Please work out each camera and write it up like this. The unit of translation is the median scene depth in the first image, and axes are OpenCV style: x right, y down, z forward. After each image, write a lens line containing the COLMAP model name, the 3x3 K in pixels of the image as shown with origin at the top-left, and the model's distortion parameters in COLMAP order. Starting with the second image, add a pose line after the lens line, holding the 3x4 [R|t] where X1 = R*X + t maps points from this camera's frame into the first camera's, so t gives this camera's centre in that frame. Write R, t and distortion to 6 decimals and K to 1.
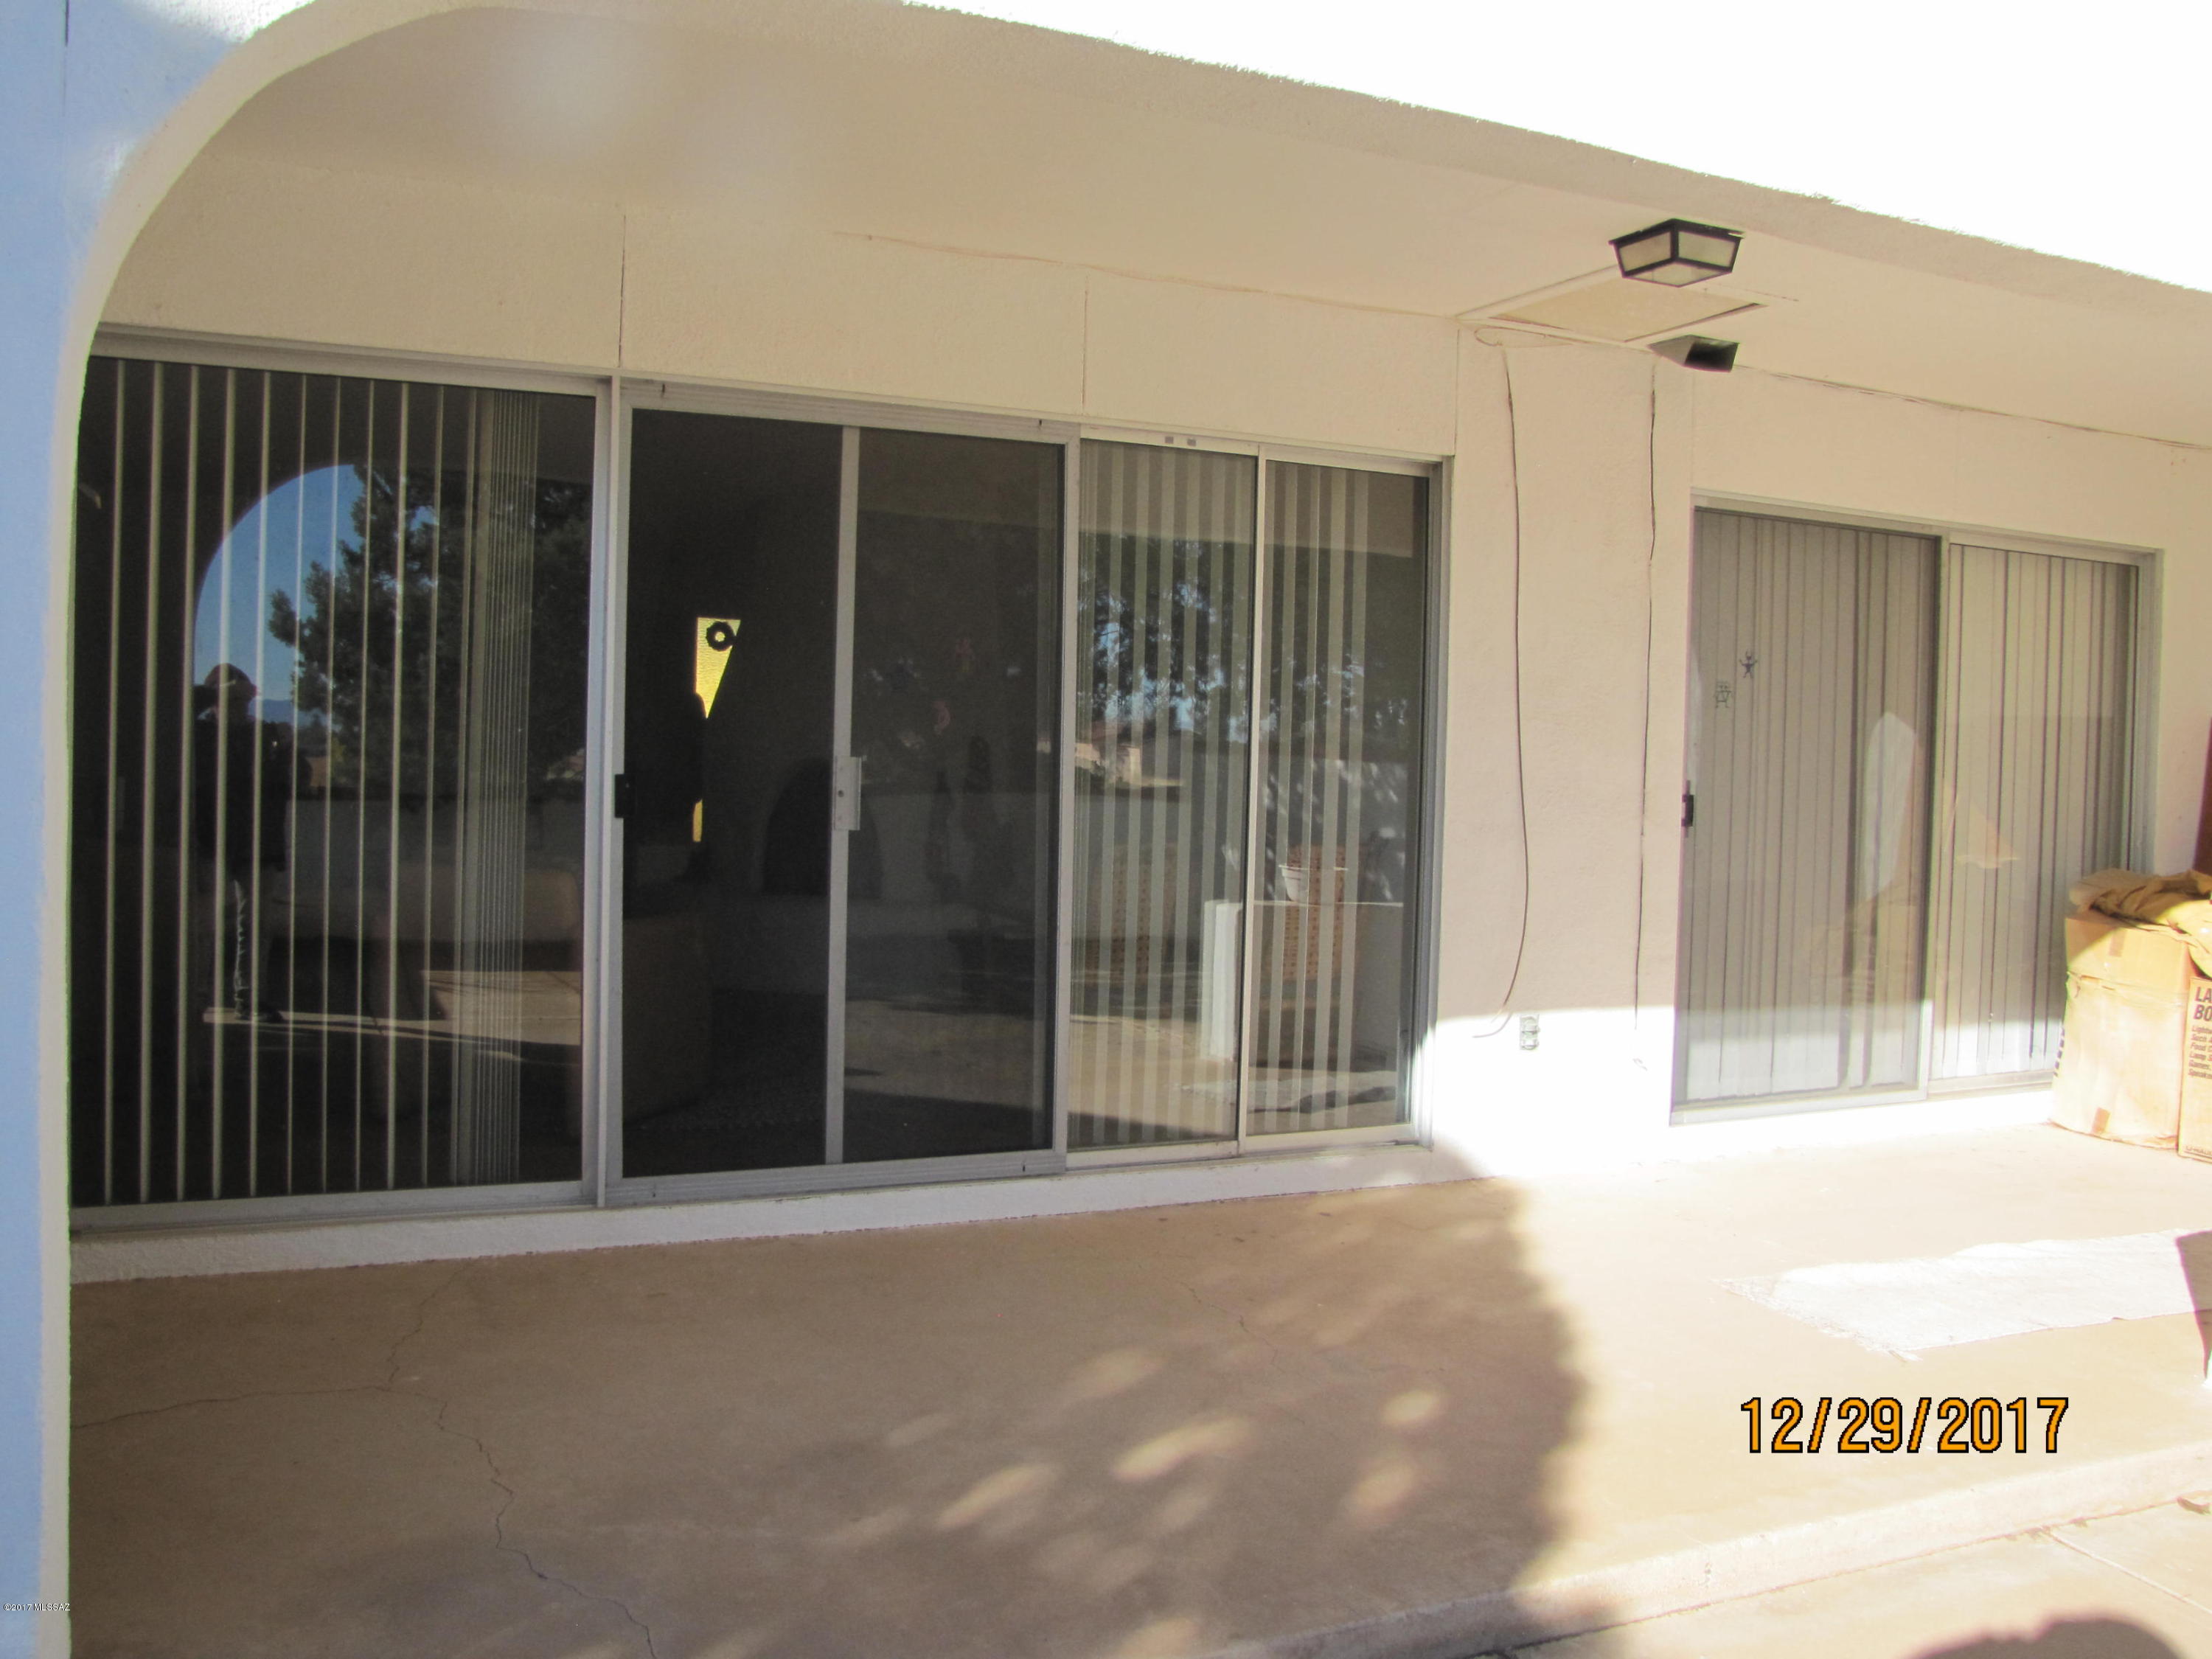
lens RADIAL K [[1875.9, 0, 1085.5], [0, 1875.9, 792.3], [0, 0, 1]] dist [-0.176603, 0.148866]
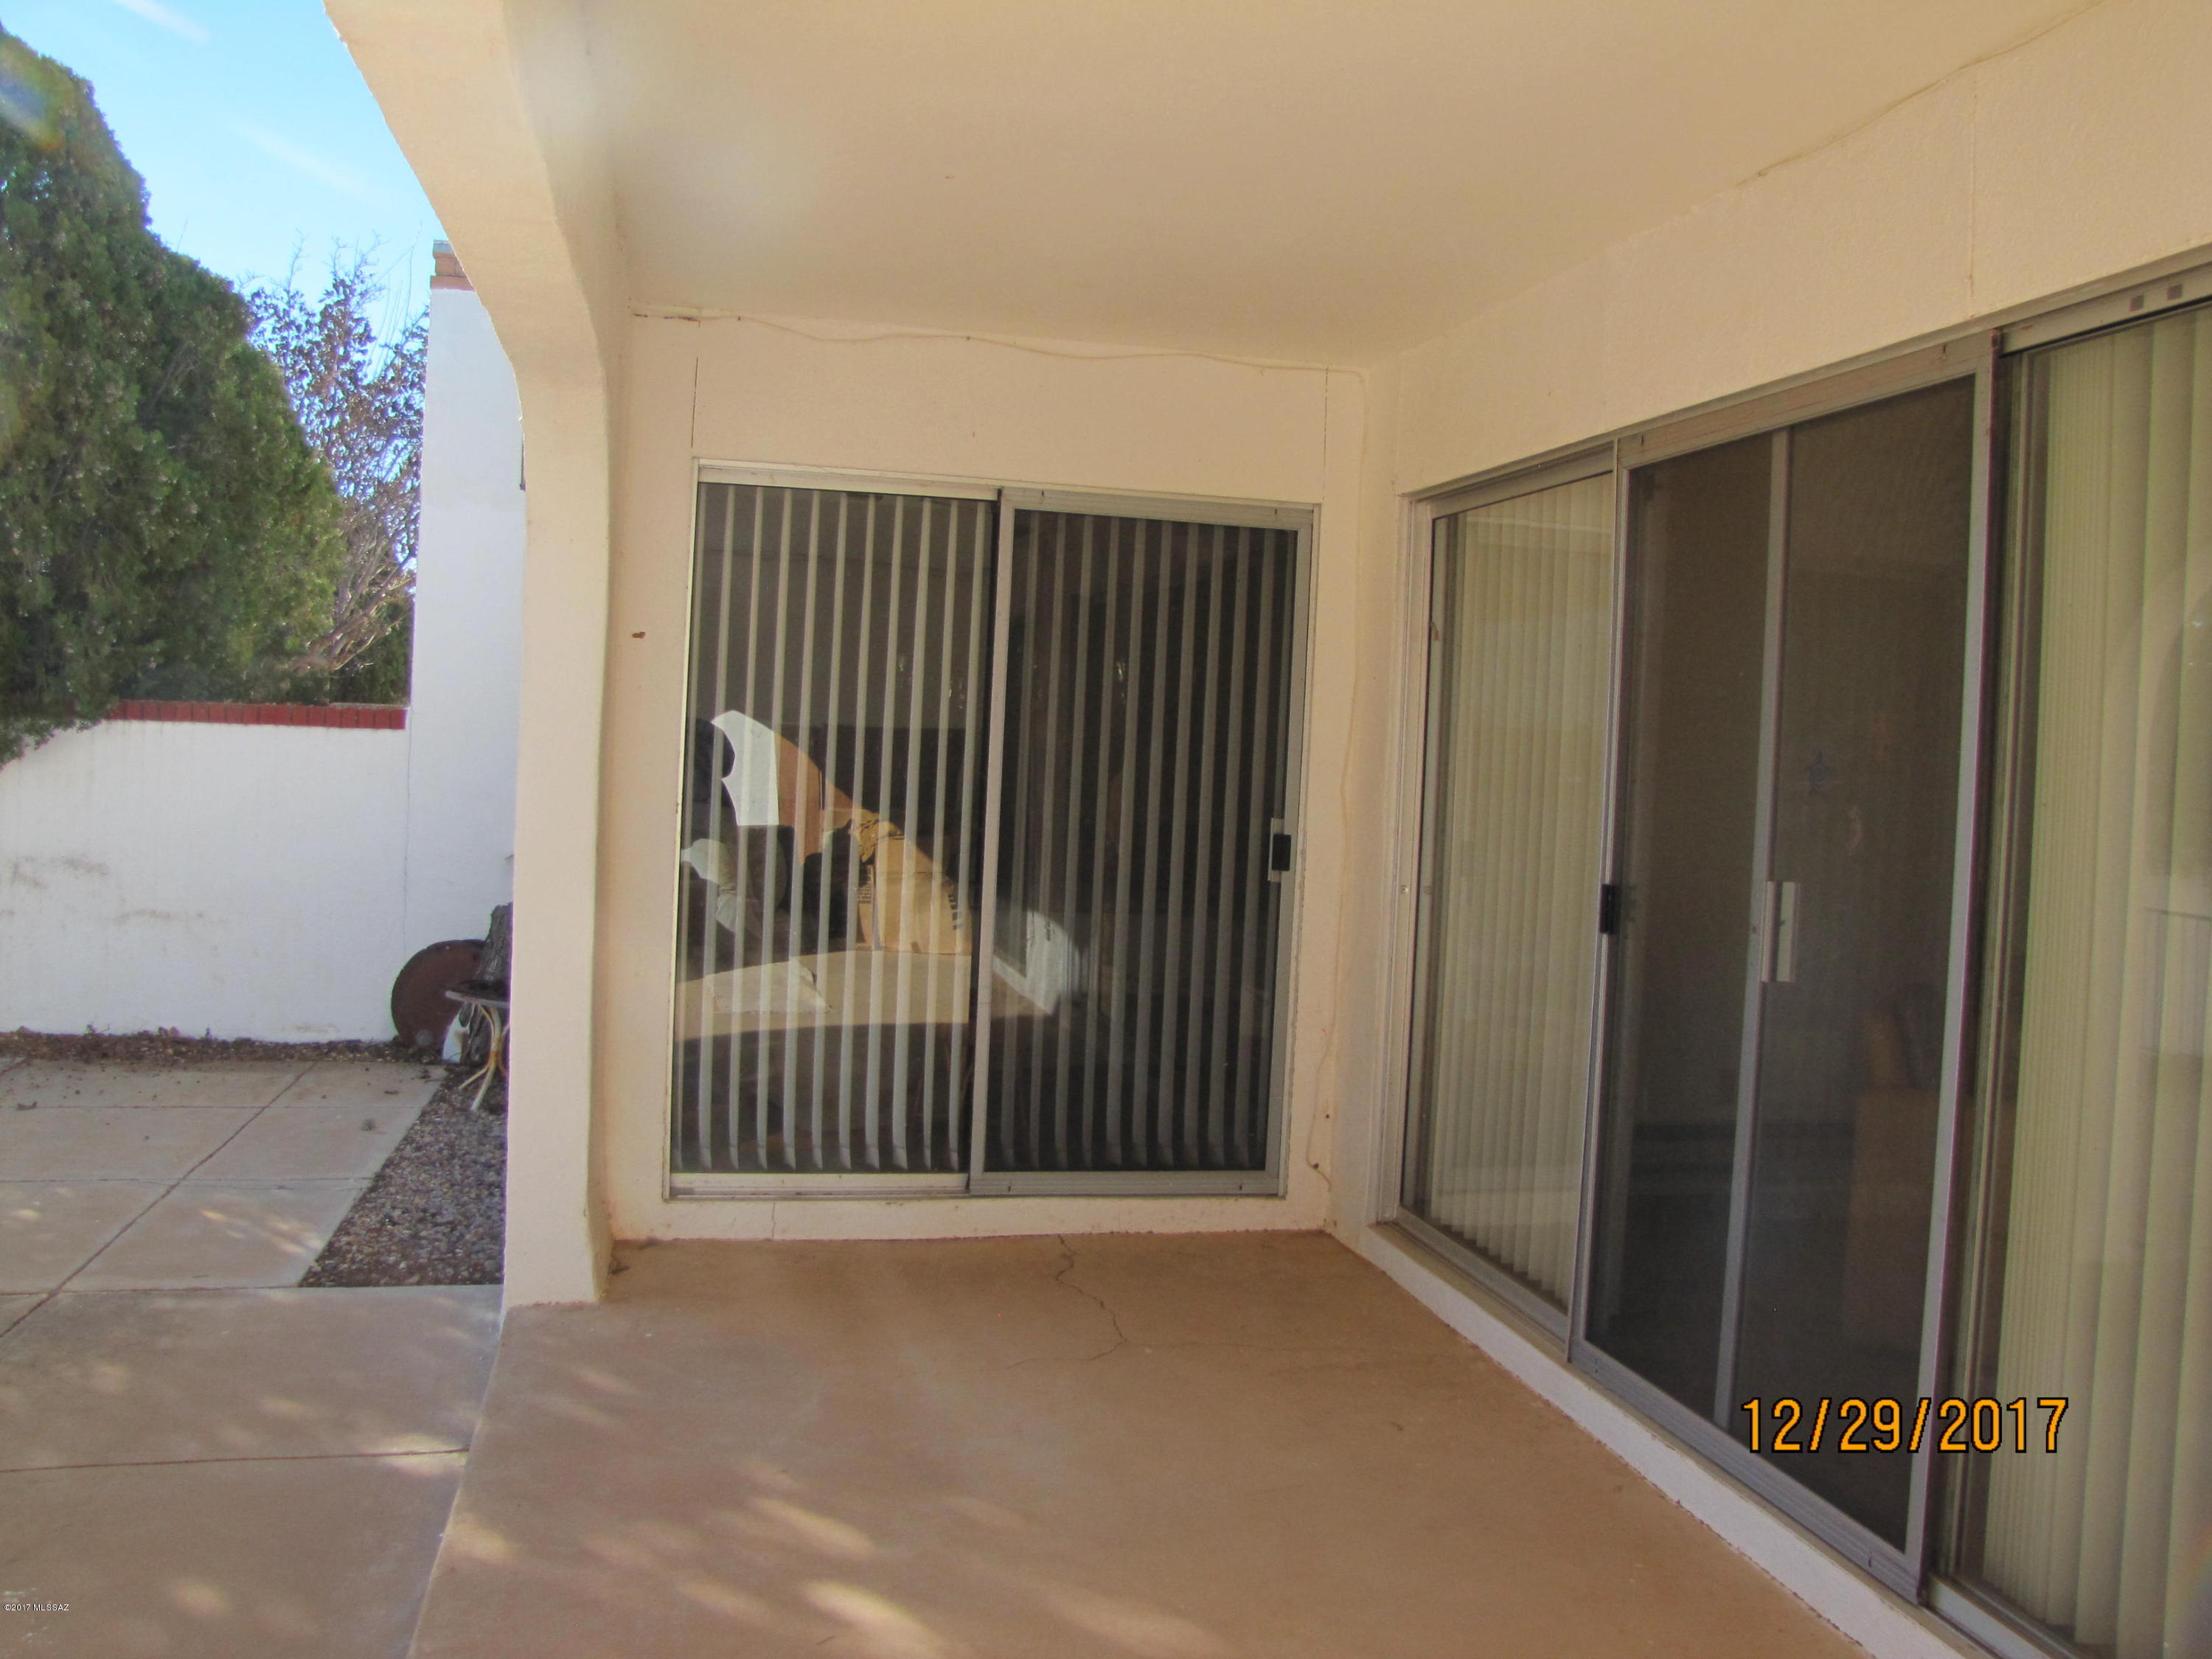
lens RADIAL K [[1875.9, 0, 1085.5], [0, 1875.9, 792.3], [0, 0, 1]] dist [-0.176603, 0.148866]
pose [[-0.214365, -0.008178, -0.976719, 0.905356], [-0.070781, 0.997466, 0.007183, -0.057423], [0.974186, 0.070673, -0.214400, 1.283622]]
